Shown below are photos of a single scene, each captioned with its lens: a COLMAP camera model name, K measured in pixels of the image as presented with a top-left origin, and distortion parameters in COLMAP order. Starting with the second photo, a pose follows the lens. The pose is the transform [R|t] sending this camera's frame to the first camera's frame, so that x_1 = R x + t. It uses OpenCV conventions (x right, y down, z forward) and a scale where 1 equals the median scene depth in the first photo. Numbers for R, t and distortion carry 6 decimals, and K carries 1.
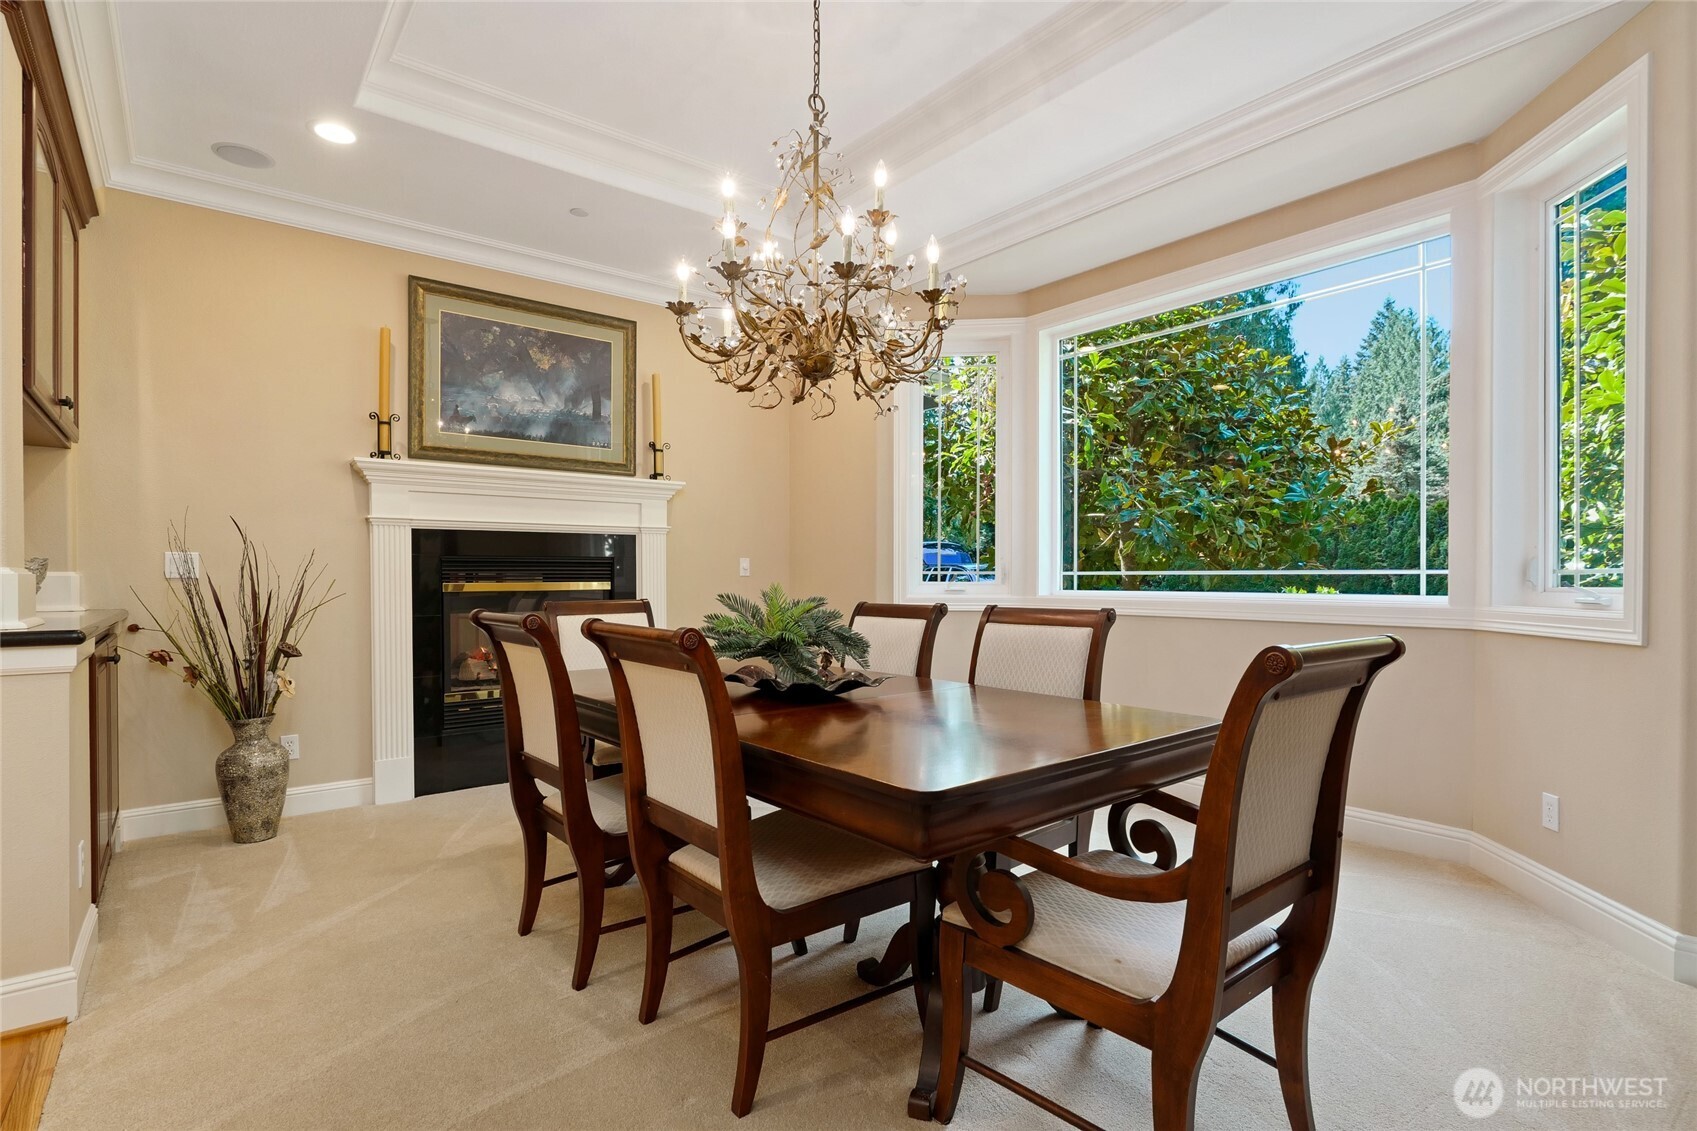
lens RADIAL K [[822.8, 0, 849.3], [0, 822.8, 576.9], [0, 0, 1]] dist [-0.011167, 0.004034]
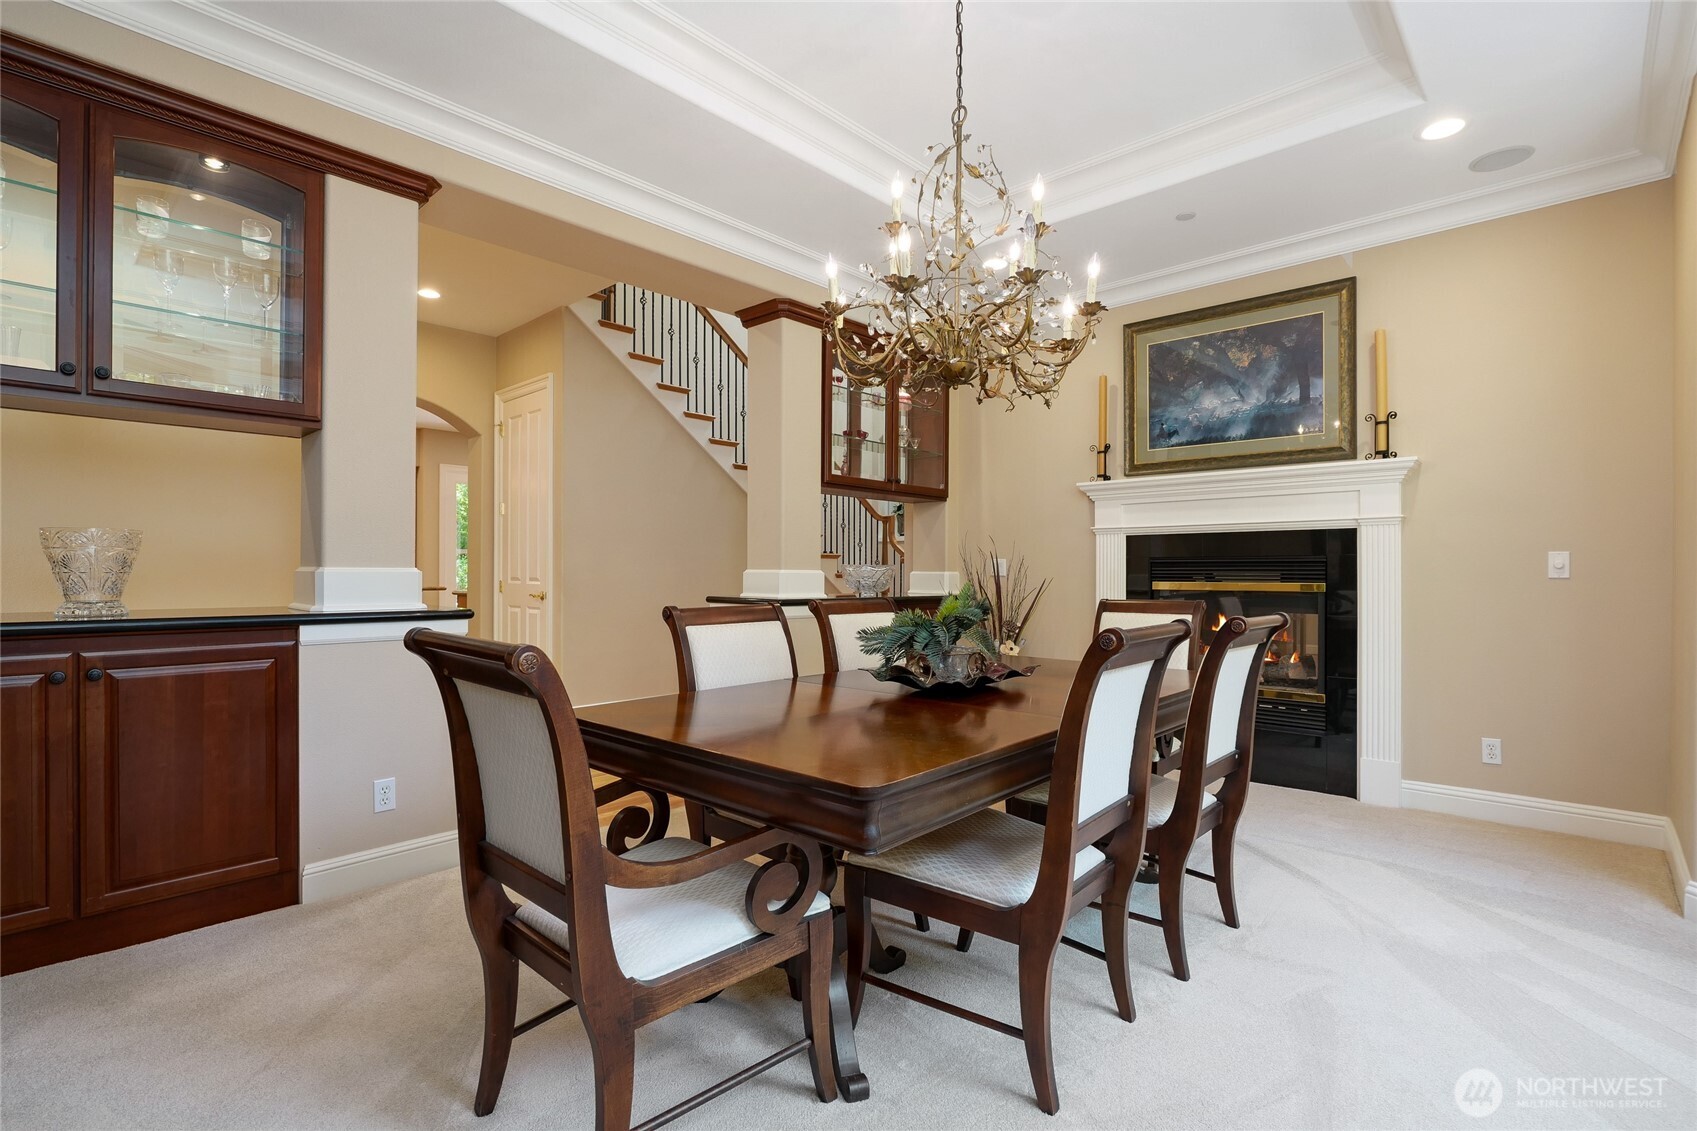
lens RADIAL K [[799.4, 0, 856.8], [0, 799.4, 573.6], [0, 0, 1]] dist [-0.016564, 0.003499]
pose [[0.154959, 0.001487, -0.987920, 0.513870], [-0.006314, 0.999980, 0.000515, -0.001376], [0.987901, 0.006158, 0.154965, 0.400568]]
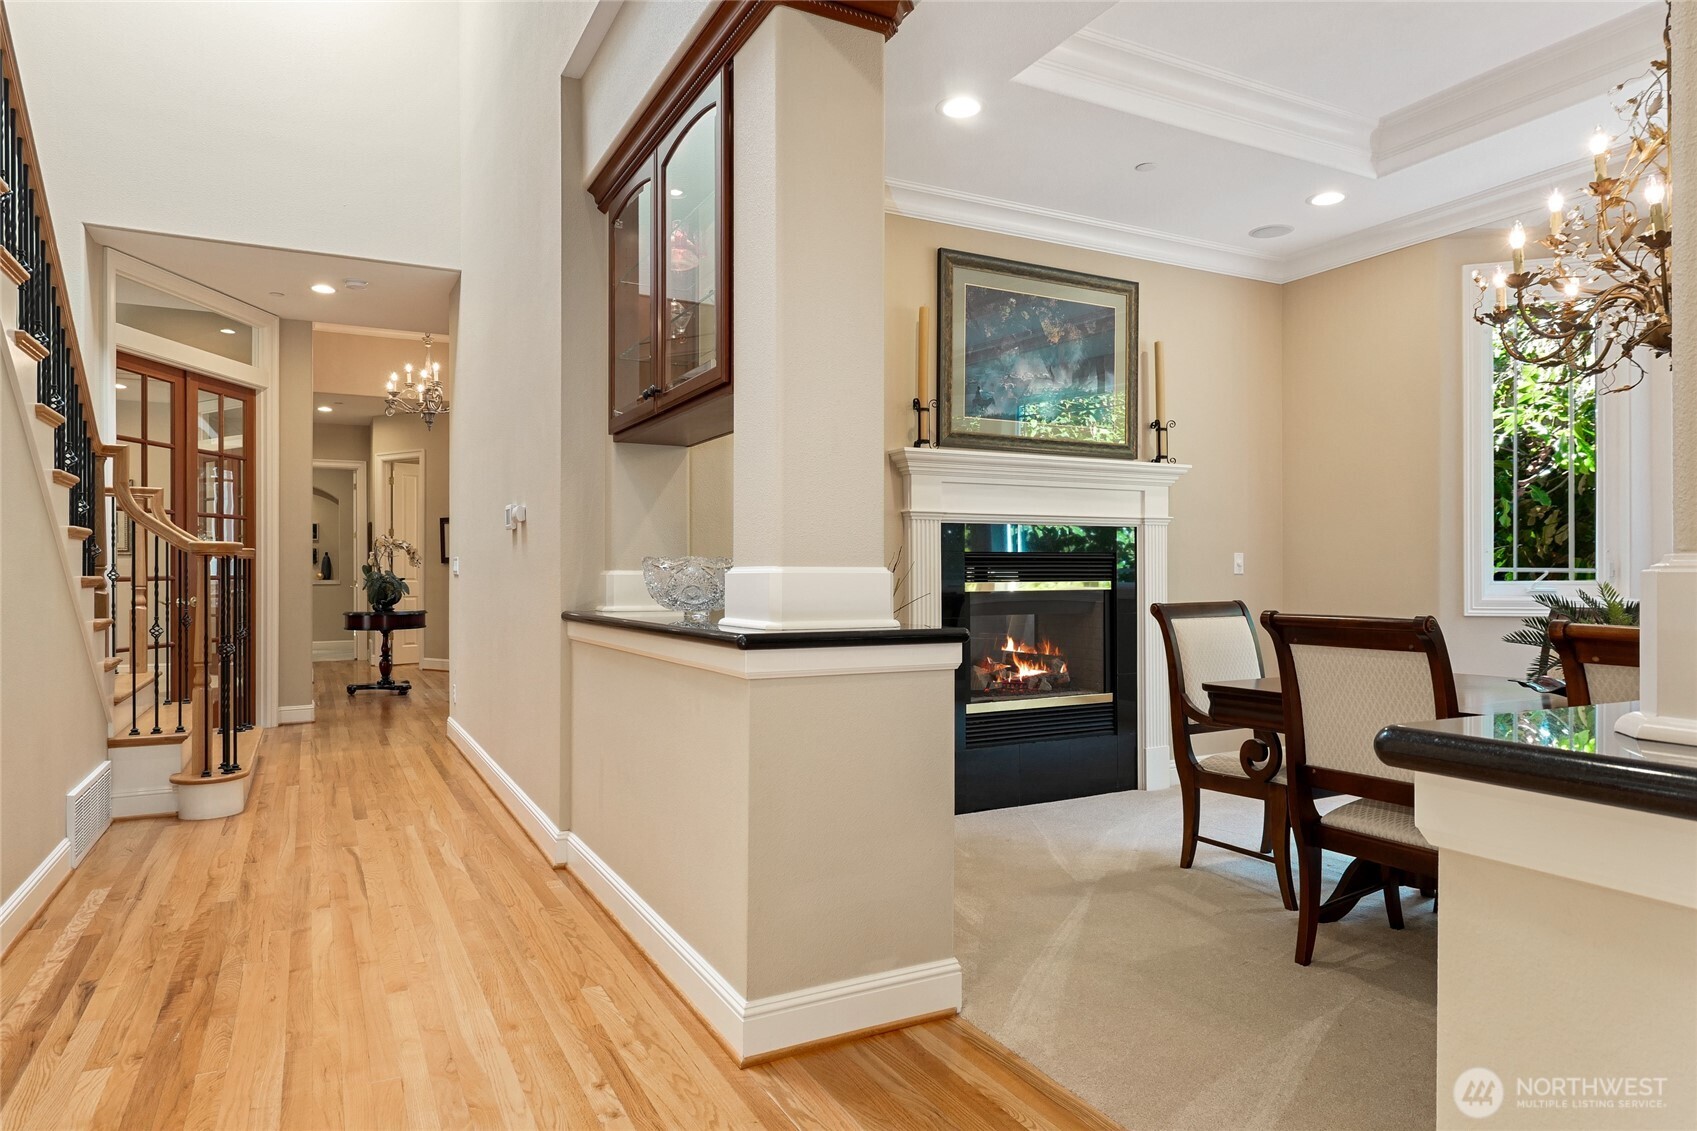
lens RADIAL K [[1015.3, 0, 850.3], [0, 1015.3, 566.4], [0, 0, 1]] dist [-0.004754, 0.001062]
pose [[0.980126, -0.001042, -0.198375, -0.377995], [-0.000228, 0.999980, -0.006381, -0.002696], [0.198378, 0.006300, 0.980105, -0.125778]]
